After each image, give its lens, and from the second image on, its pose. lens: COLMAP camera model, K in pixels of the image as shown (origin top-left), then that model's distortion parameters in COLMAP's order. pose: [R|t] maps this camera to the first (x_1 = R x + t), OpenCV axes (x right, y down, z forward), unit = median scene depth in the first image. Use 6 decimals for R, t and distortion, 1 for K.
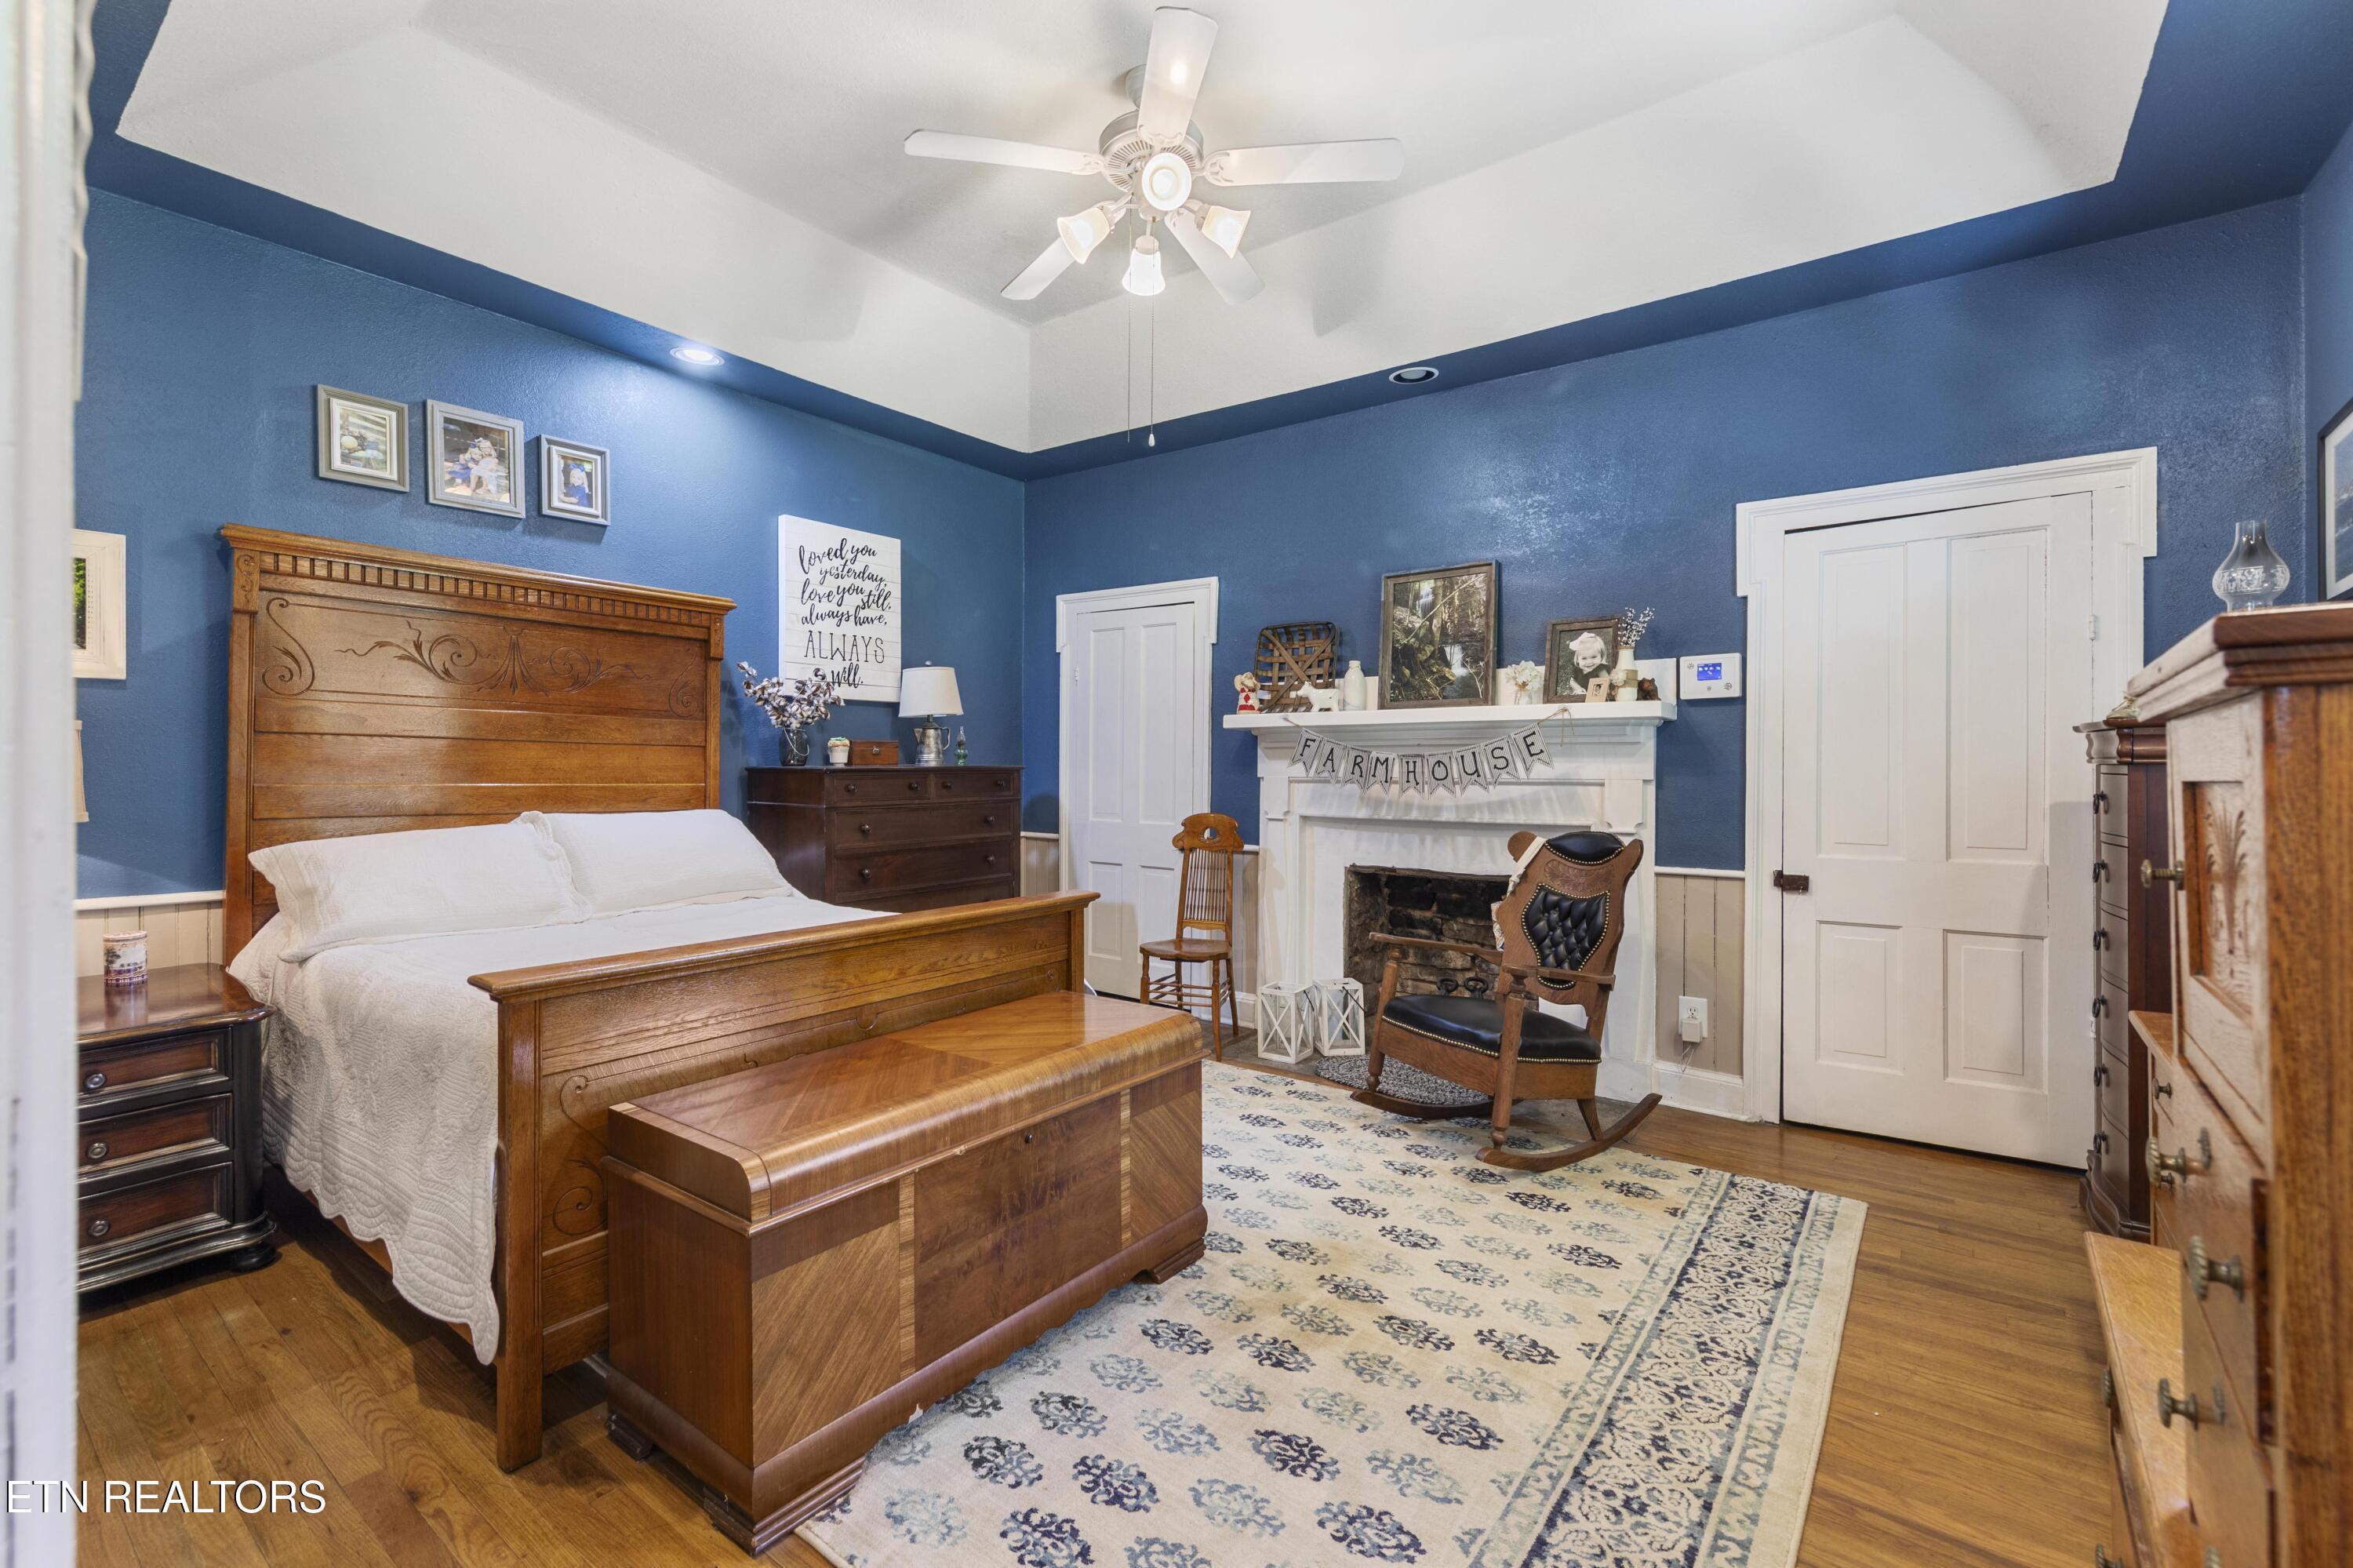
lens RADIAL K [[1044.2, 0, 1178.7], [0, 1044.2, 771.8], [0, 0, 1]] dist [0.002333, -0.000380]
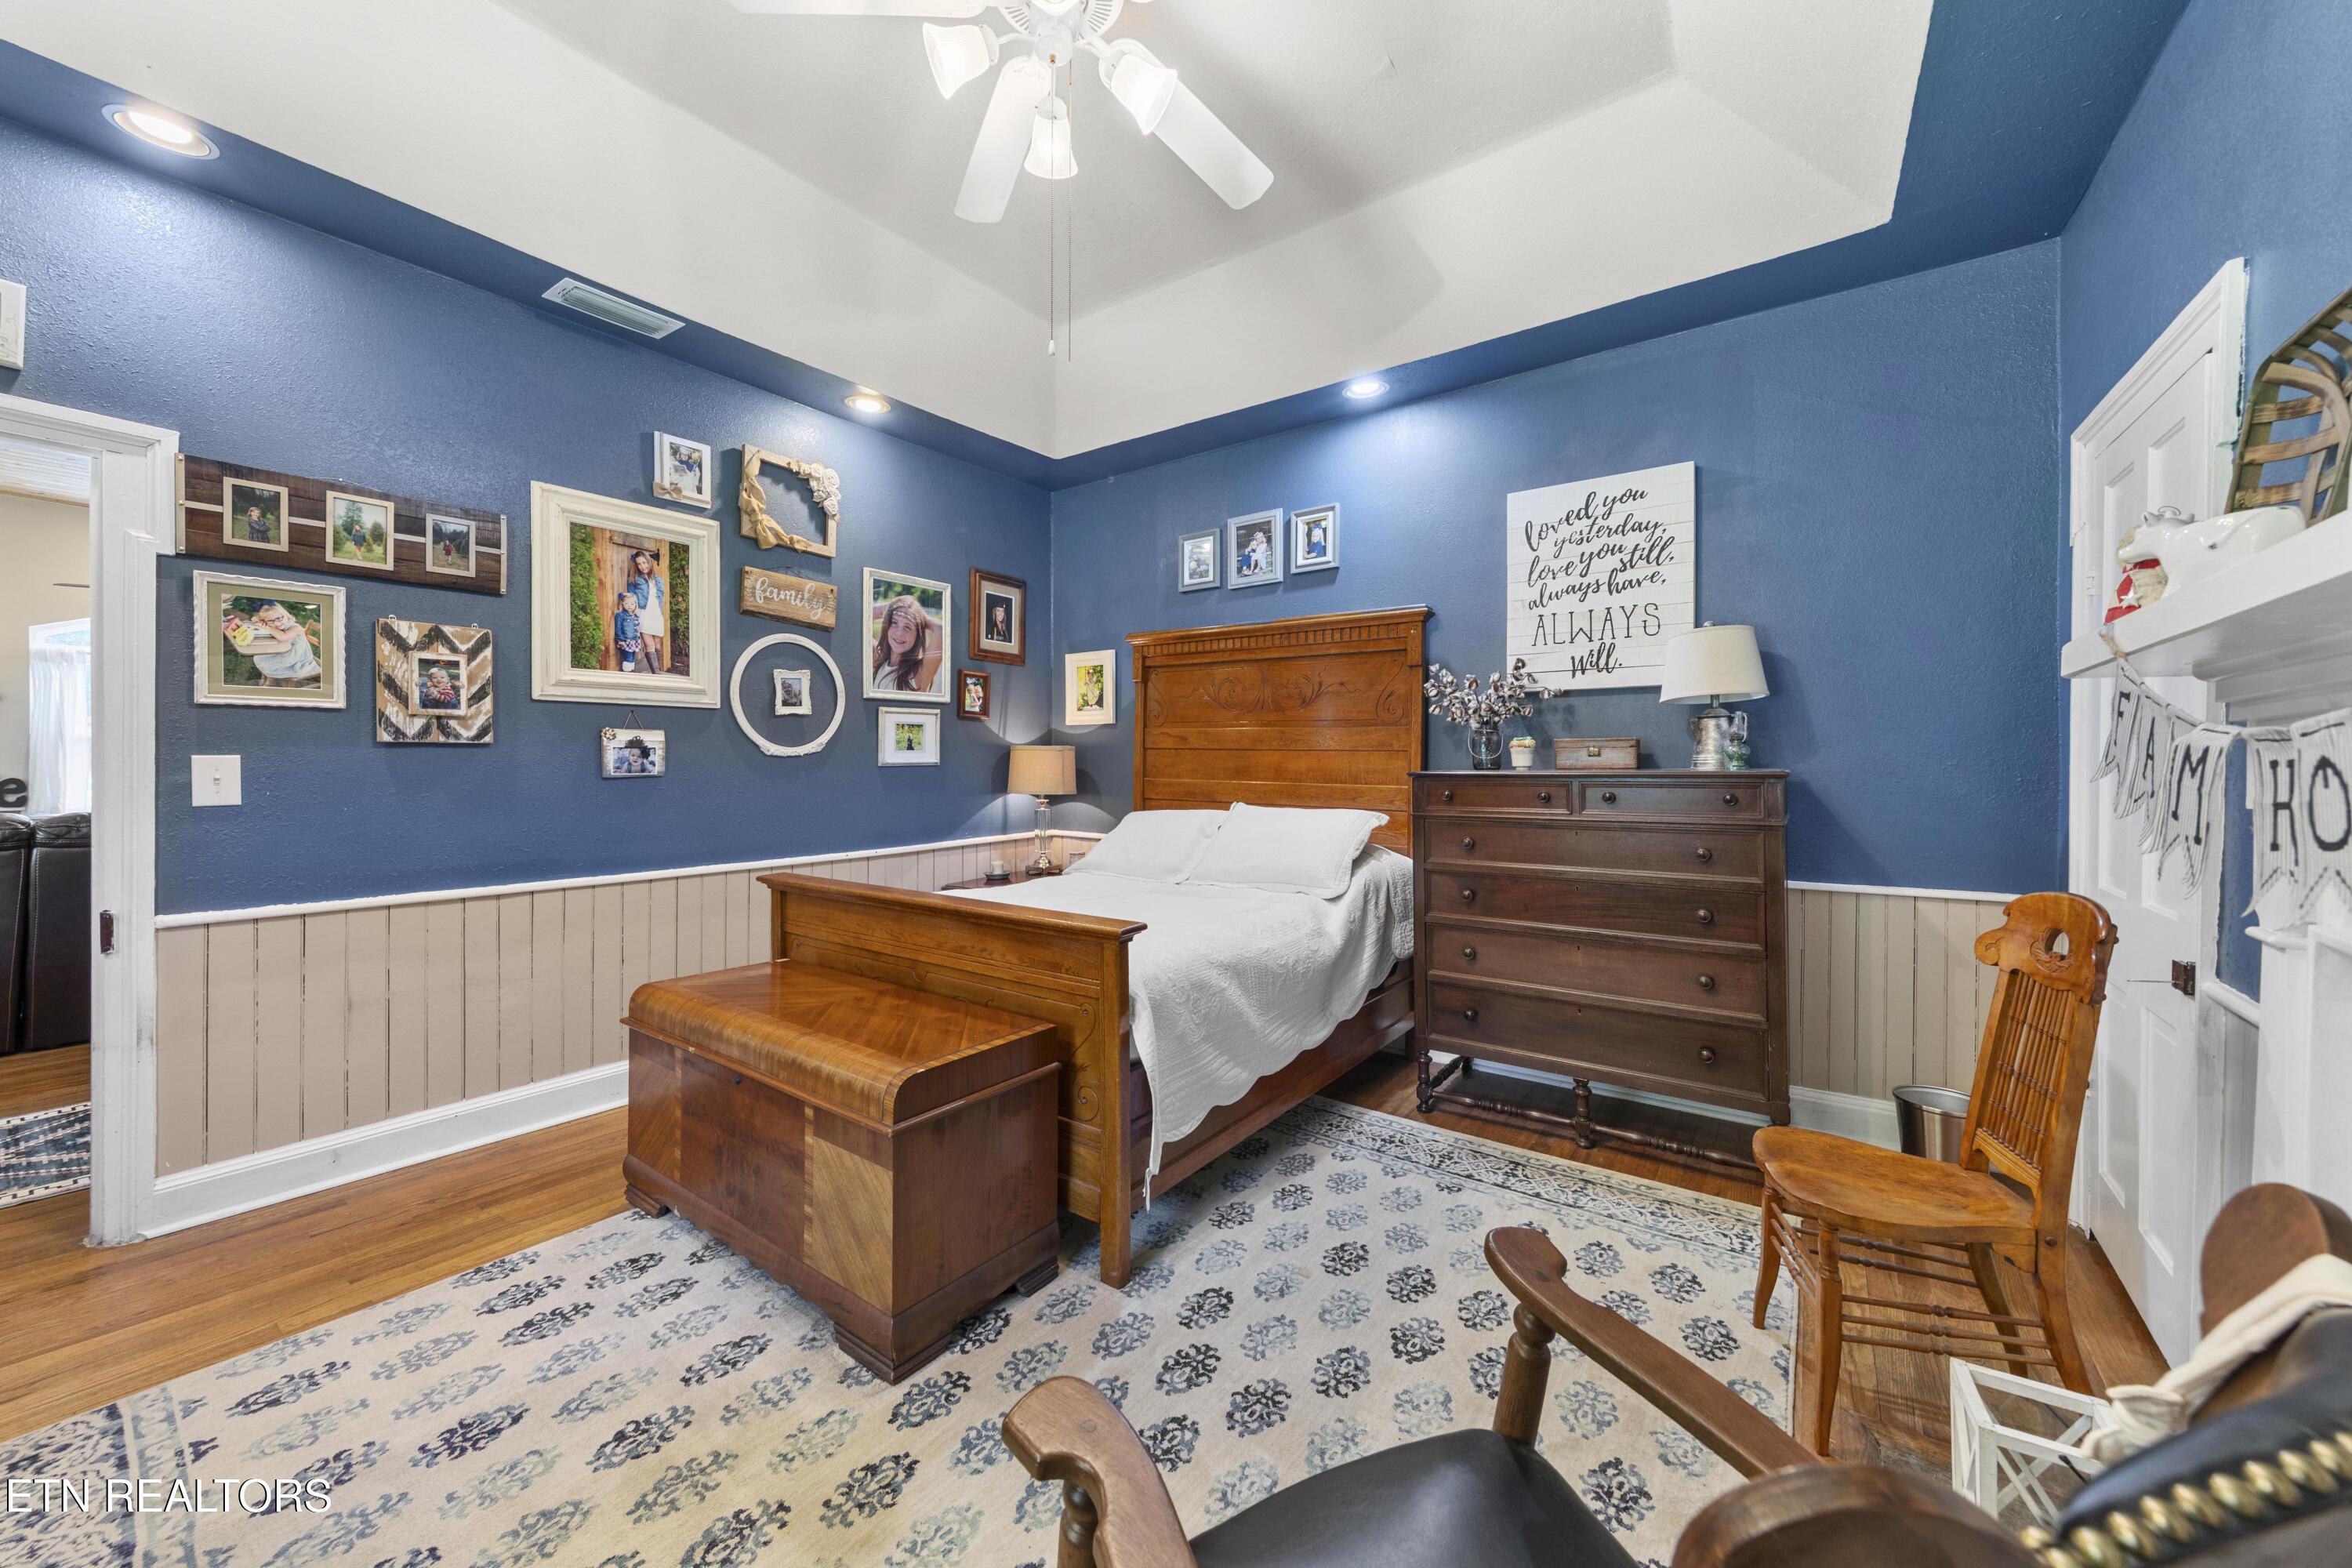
lens RADIAL K [[903.5, 0, 1182.3], [0, 903.5, 771.6], [0, 0, 1]] dist [0.003047, 0.000090]
pose [[-0.030459, 0.009001, -0.999495, 0.465457], [-0.005853, 0.999941, 0.009183, -0.010529], [0.999519, 0.006130, -0.030405, 0.816084]]
